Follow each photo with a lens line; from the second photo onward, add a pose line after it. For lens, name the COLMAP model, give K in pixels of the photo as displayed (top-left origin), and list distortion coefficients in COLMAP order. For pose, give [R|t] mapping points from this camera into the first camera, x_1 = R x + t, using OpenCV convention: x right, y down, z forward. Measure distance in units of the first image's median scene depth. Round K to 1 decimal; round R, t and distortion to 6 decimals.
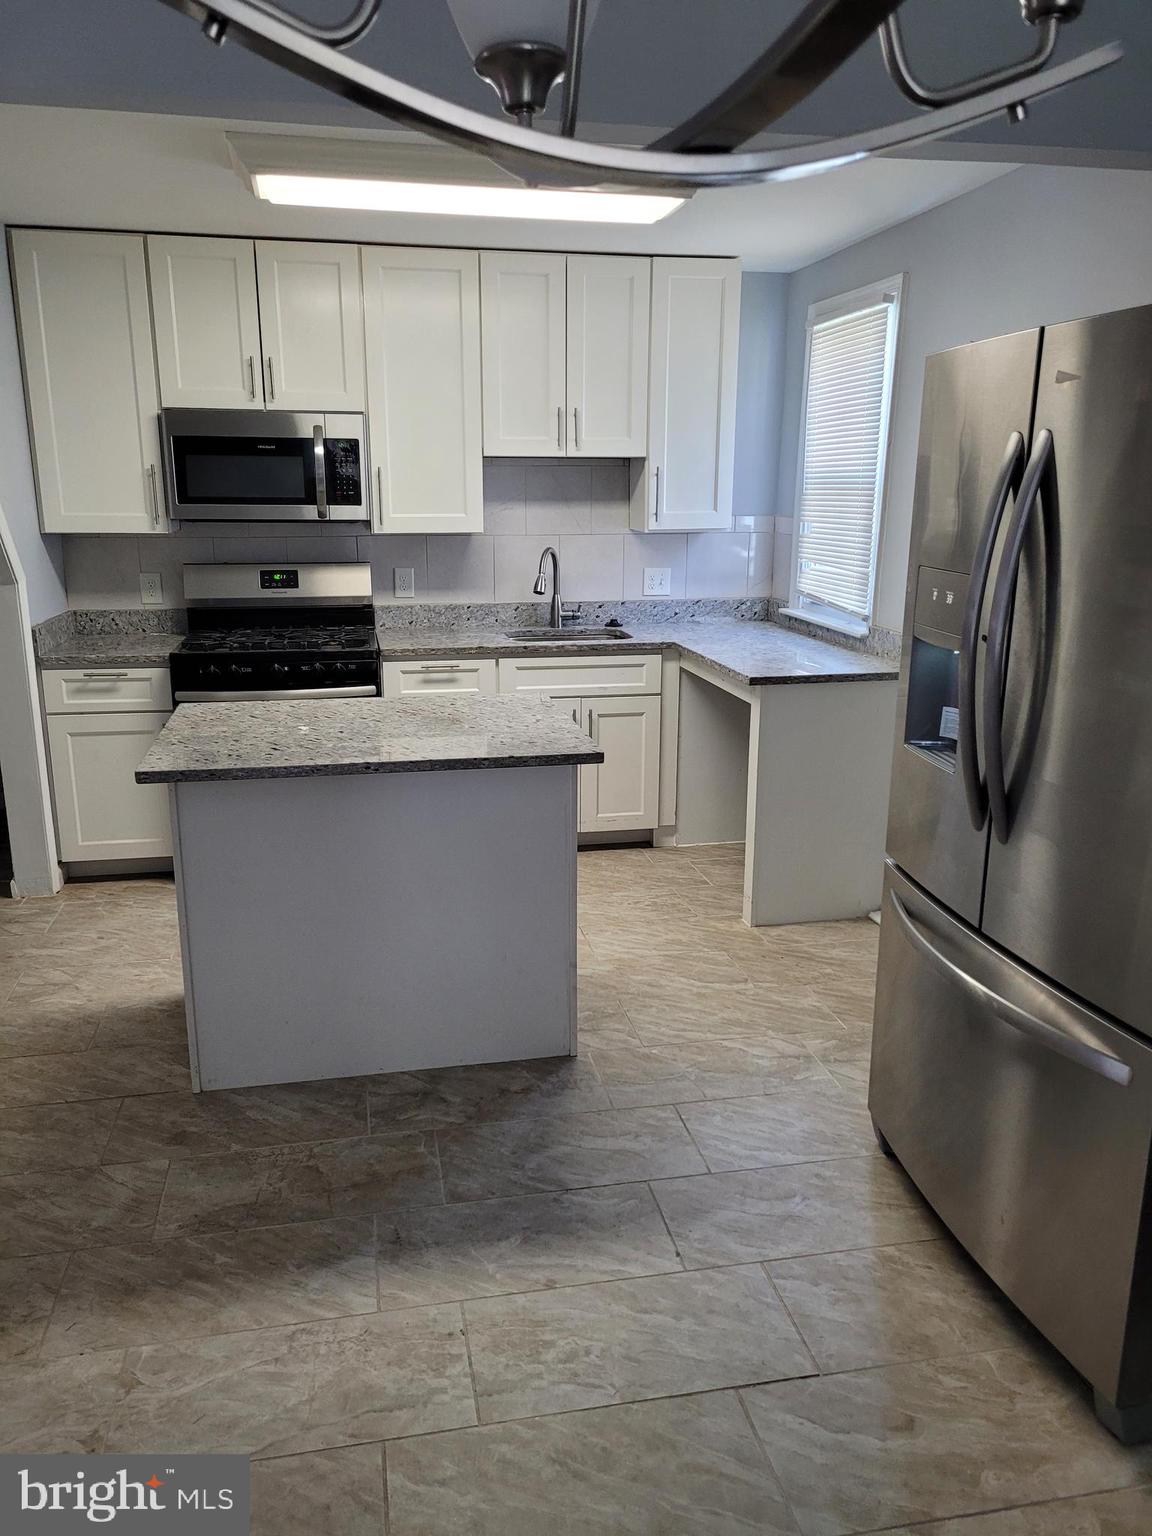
lens RADIAL K [[1136.0, 0, 566.0], [0, 1136.0, 777.4], [0, 0, 1]] dist [0.068672, -0.057518]
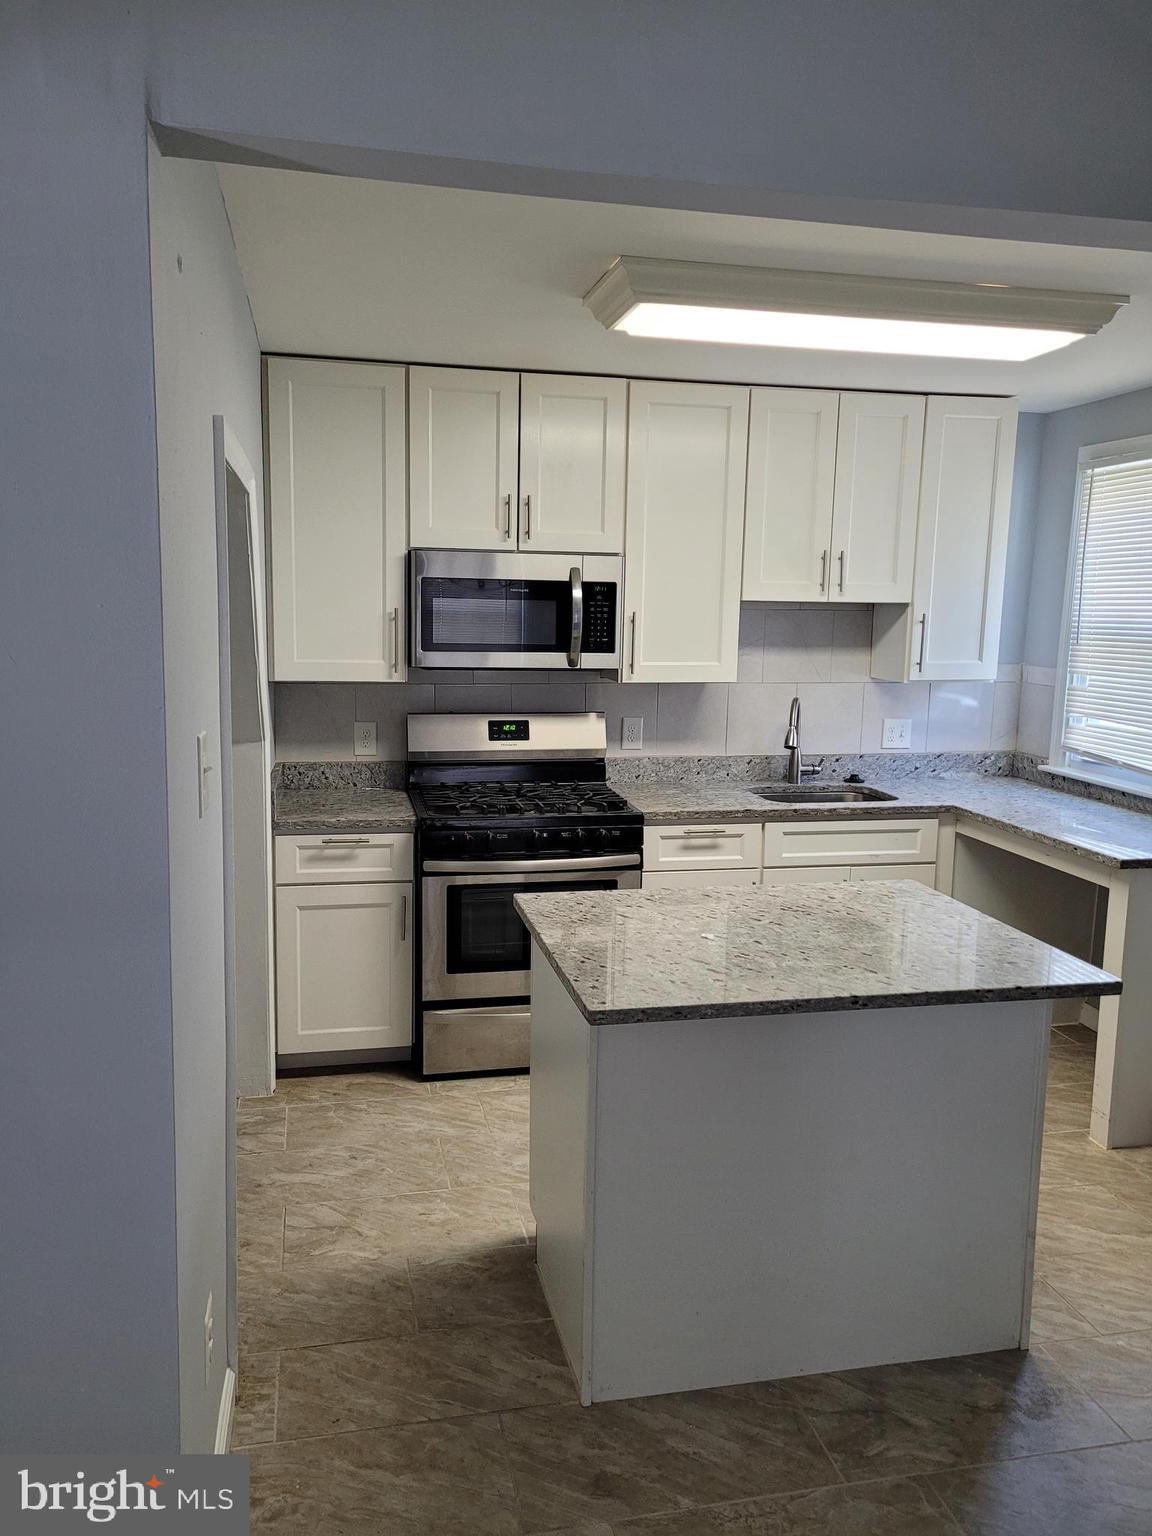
lens RADIAL K [[1136.0, 0, 566.0], [0, 1136.0, 777.4], [0, 0, 1]] dist [0.068672, -0.057518]
pose [[0.999727, 0.012410, 0.019821, -0.235834], [-0.010390, 0.995041, -0.098920, -0.050326], [-0.020950, 0.098687, 0.994898, 0.112161]]
